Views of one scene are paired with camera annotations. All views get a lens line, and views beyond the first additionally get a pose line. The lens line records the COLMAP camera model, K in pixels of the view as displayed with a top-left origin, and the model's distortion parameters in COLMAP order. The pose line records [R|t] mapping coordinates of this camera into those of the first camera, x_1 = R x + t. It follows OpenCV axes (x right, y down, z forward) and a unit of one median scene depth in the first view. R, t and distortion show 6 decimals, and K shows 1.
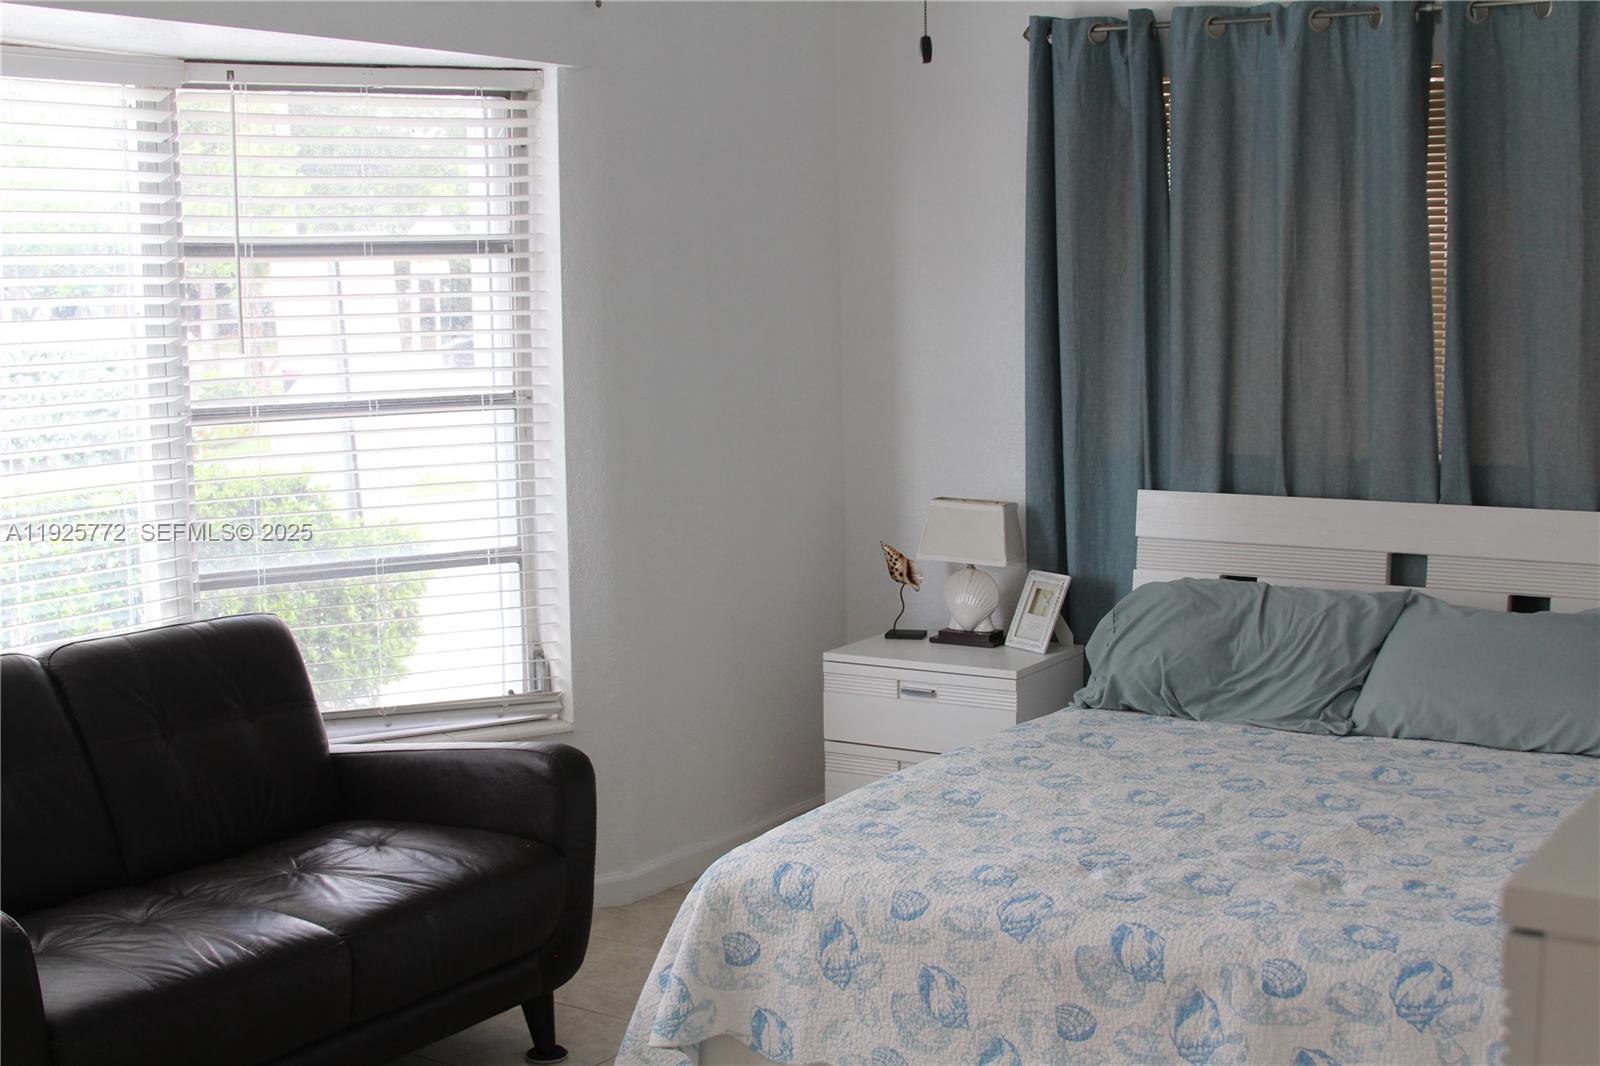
lens RADIAL K [[2080.3, 0, 796.9], [0, 2080.3, 554.0], [0, 0, 1]] dist [-0.151442, 0.081602]
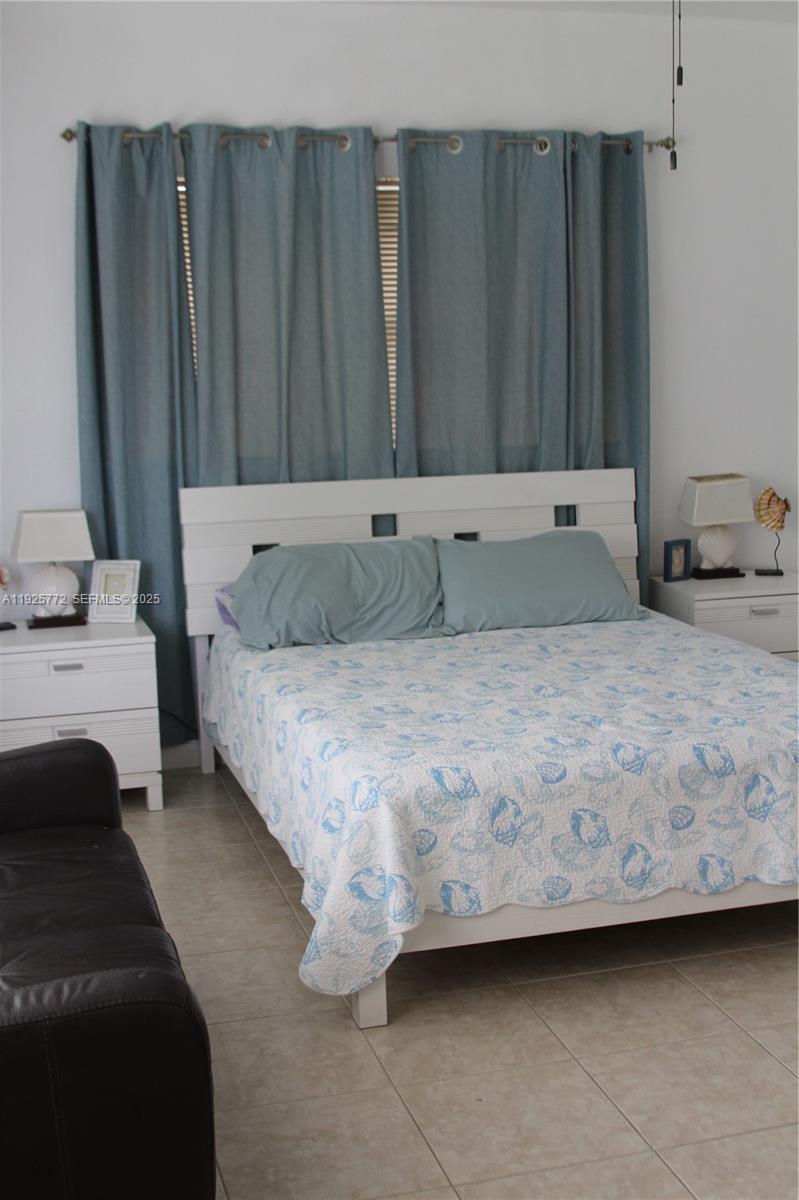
lens RADIAL K [[1560.2, 0, 399.5], [0, 1560.2, 600.0], [0, 0, 1]] dist [-0.151442, 0.081602]
pose [[0.646846, -0.130820, 0.751316, -0.669256], [0.106852, 0.991006, 0.080561, -0.034714], [-0.755098, 0.028169, 0.655007, 0.331679]]
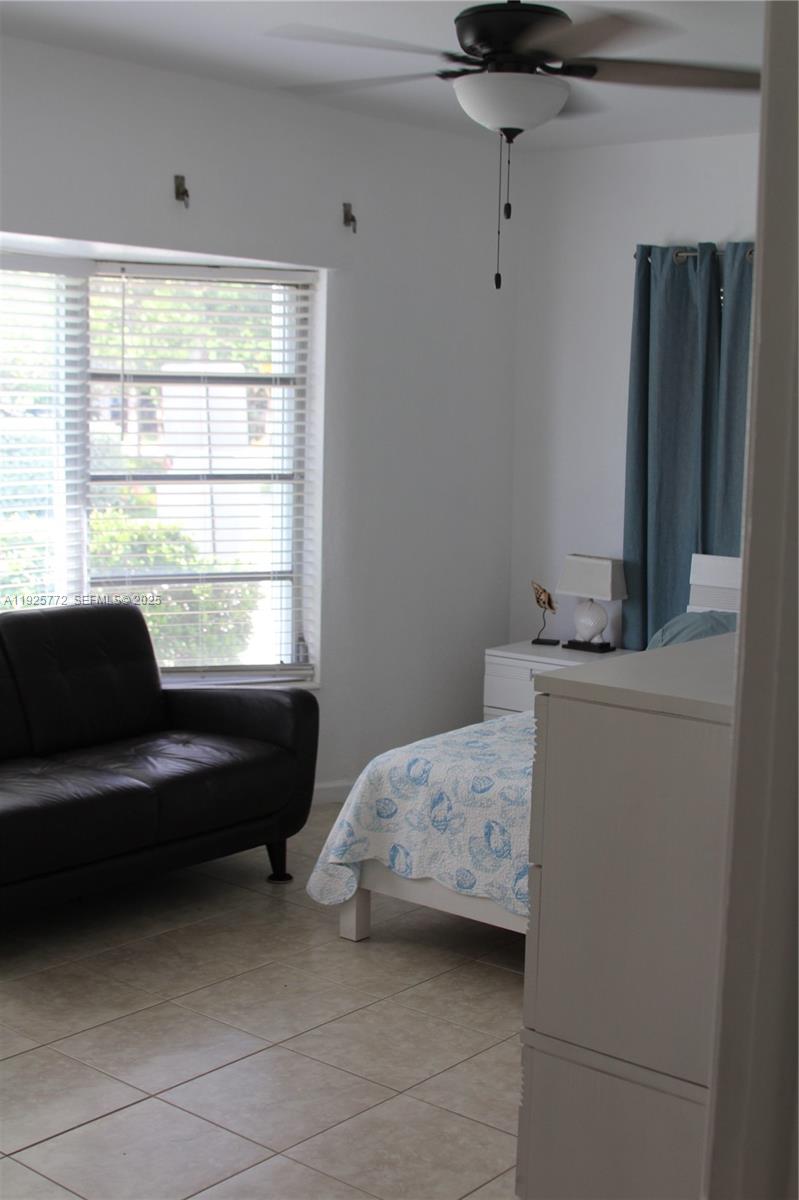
lens RADIAL K [[1550.5, 0, 413.0], [0, 1550.5, 603.8], [0, 0, 1]] dist [-0.160312, 0.127831]
pose [[0.993868, 0.049388, -0.098929, 0.098479], [-0.049587, 0.998770, 0.000451, 0.021602], [0.098830, 0.004458, 0.995094, -0.217870]]
